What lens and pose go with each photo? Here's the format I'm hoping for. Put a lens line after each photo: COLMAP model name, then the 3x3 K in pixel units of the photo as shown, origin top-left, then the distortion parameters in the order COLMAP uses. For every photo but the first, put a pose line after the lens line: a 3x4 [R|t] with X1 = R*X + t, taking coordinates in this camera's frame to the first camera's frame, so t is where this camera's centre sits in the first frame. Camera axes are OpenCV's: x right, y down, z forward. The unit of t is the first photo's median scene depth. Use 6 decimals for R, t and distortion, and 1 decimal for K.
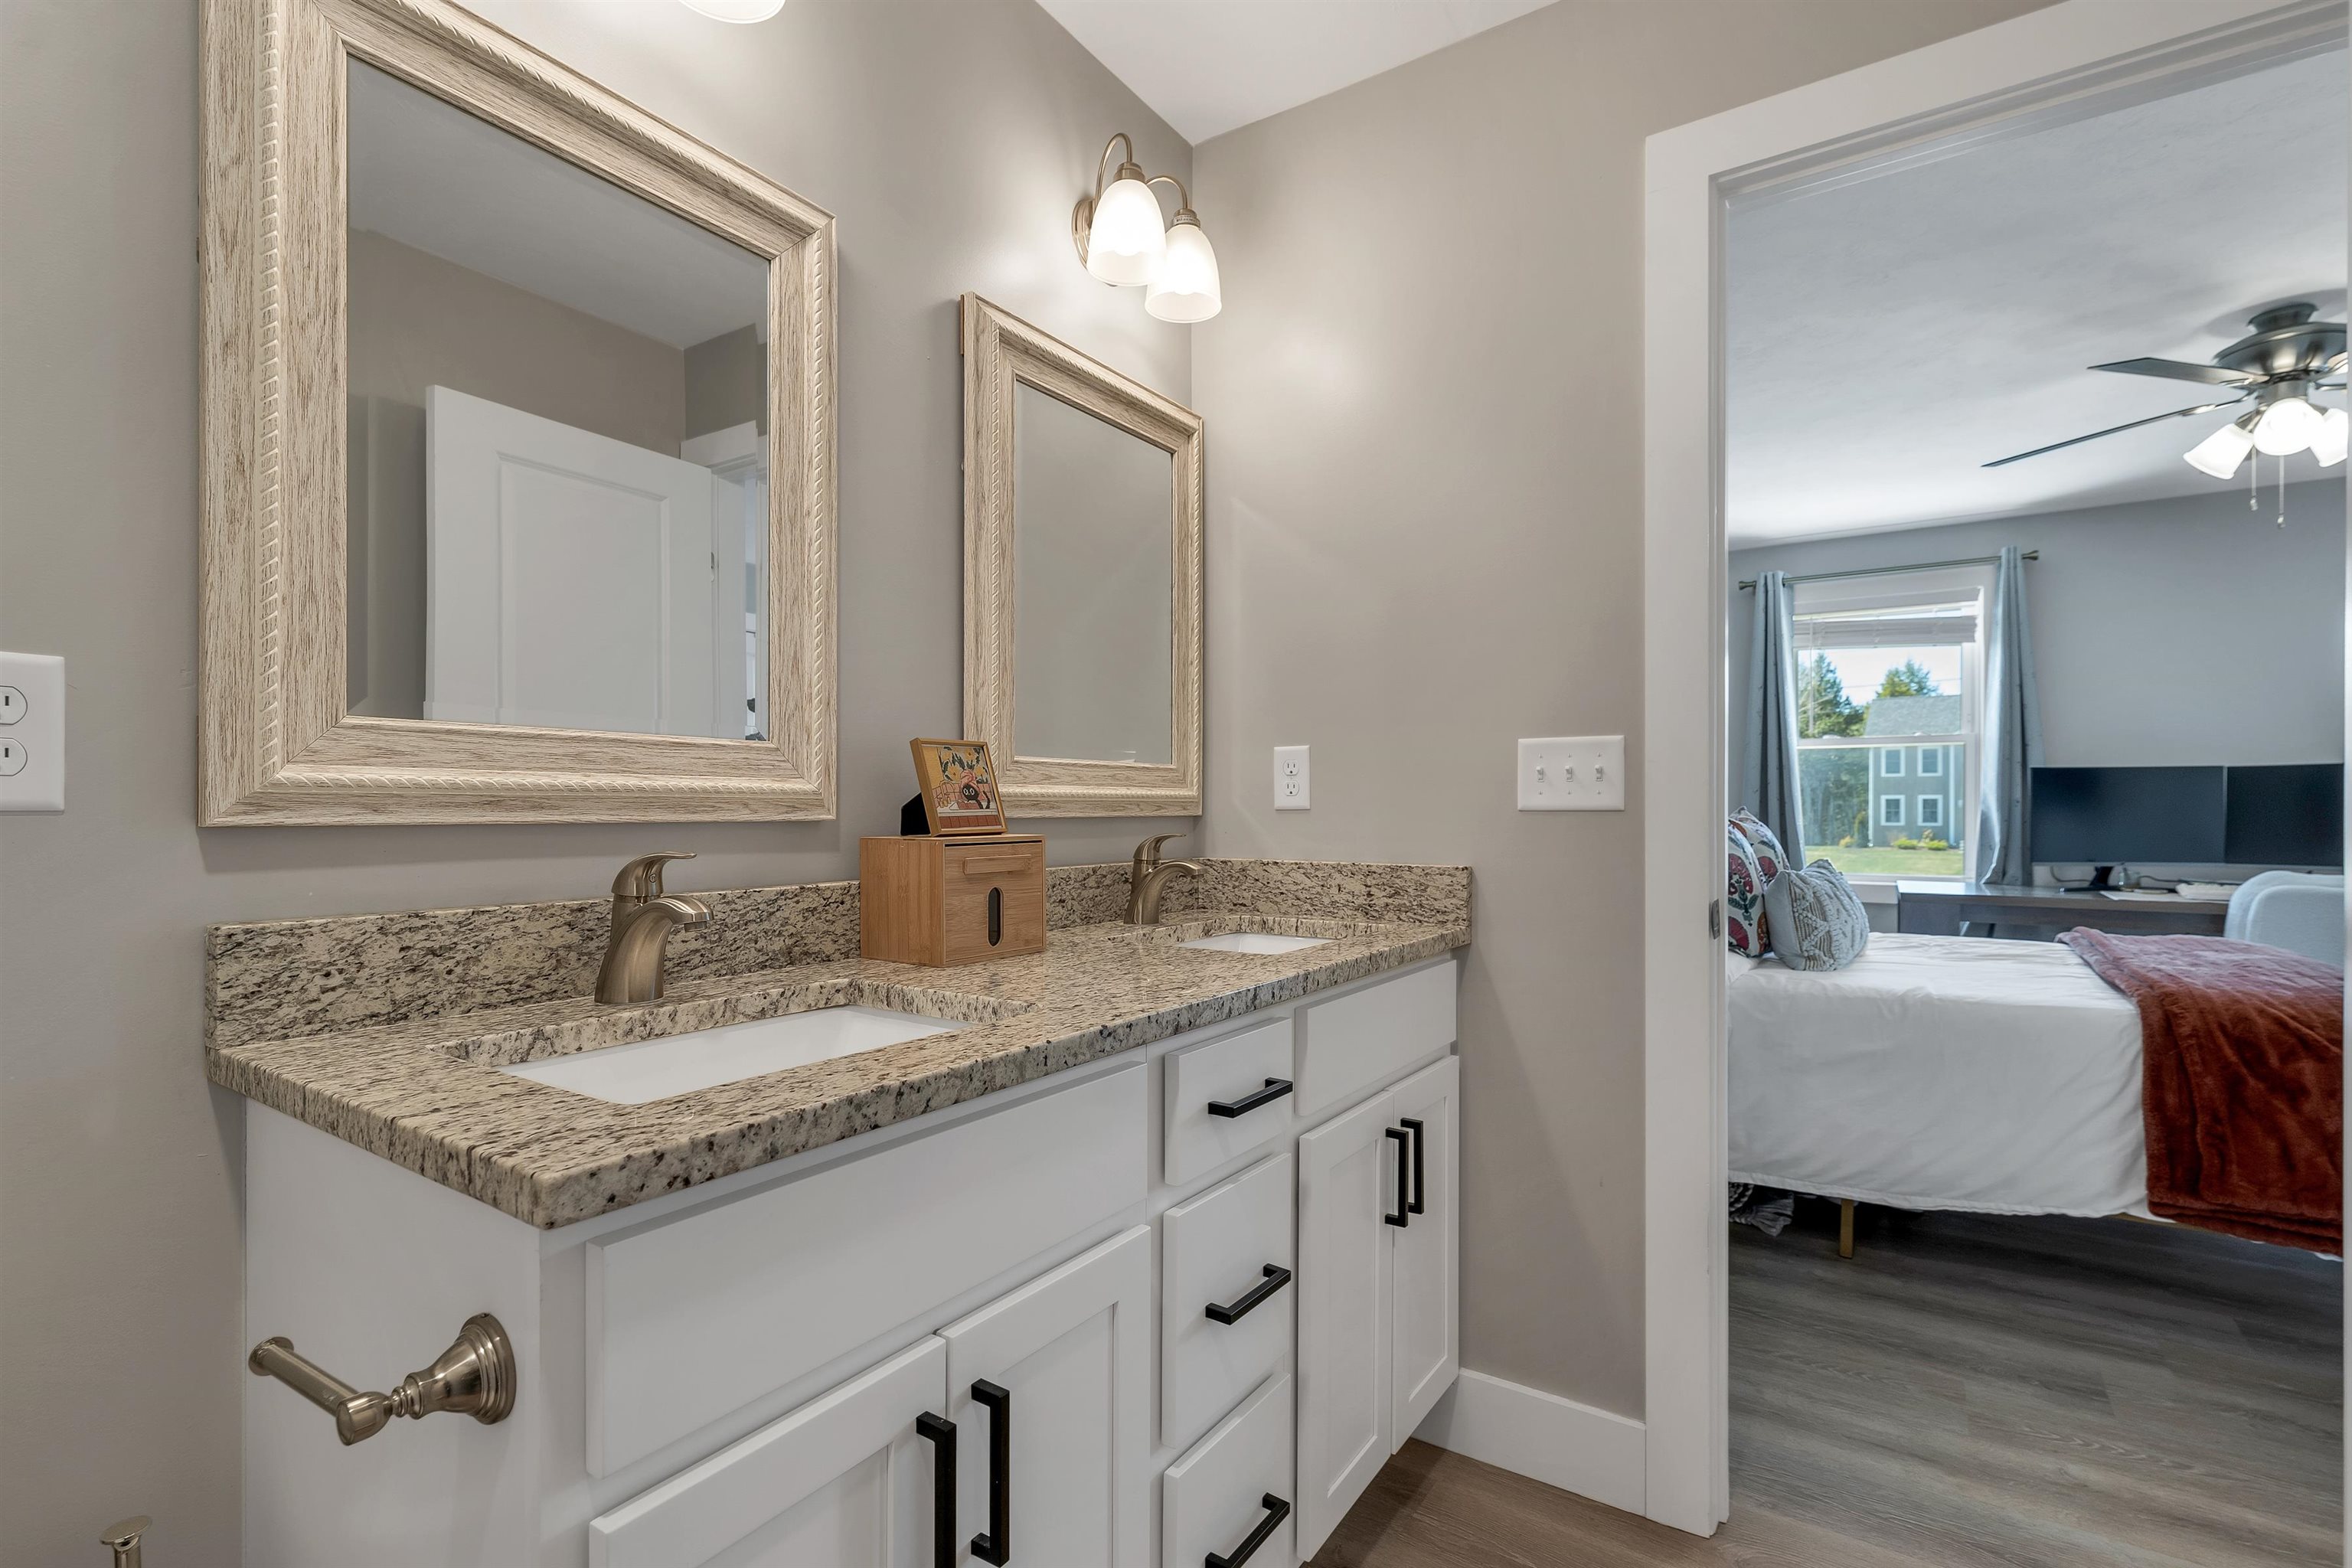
lens RADIAL K [[1072.1, 0, 1180.3], [0, 1072.1, 790.1], [0, 0, 1]] dist [0.010187, -0.000247]
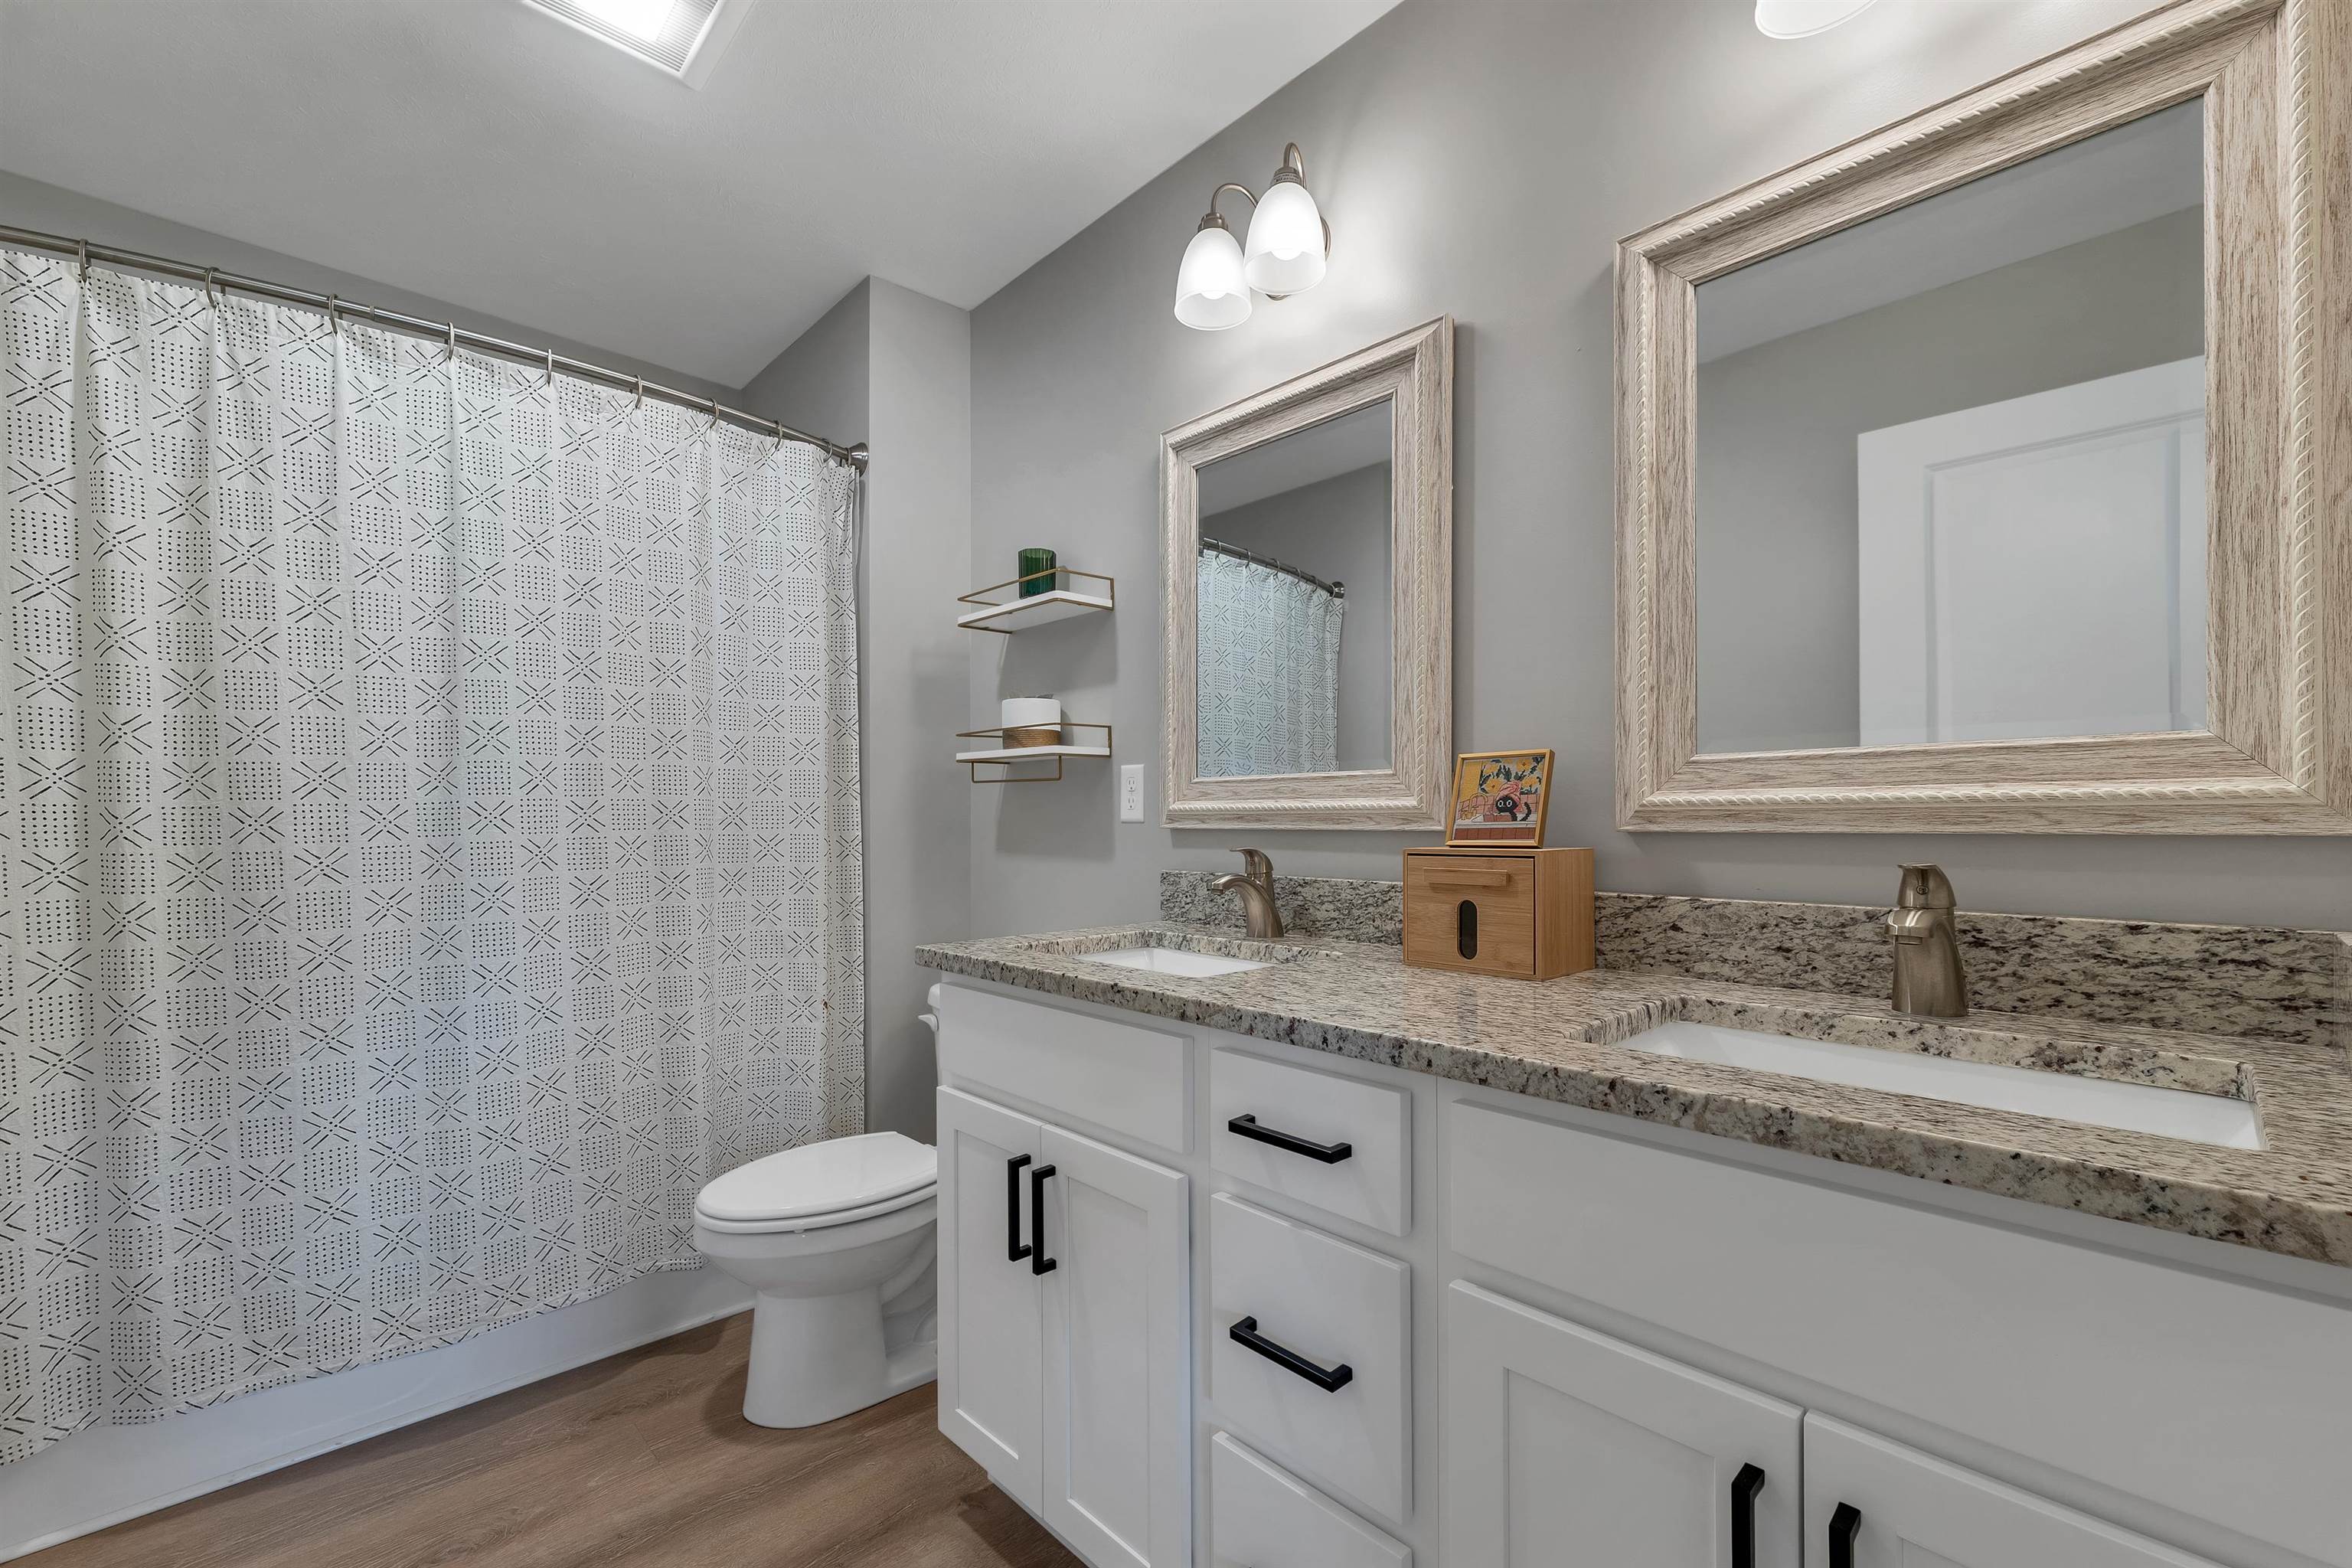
lens RADIAL K [[972.2, 0, 1170.1], [0, 972.2, 794.3], [0, 0, 1]] dist [0.002135, 0.000175]
pose [[-0.216762, -0.027306, -0.975843, 0.794819], [0.017855, 0.999331, -0.031929, 0.017278], [0.976061, -0.024345, -0.216129, 0.959870]]
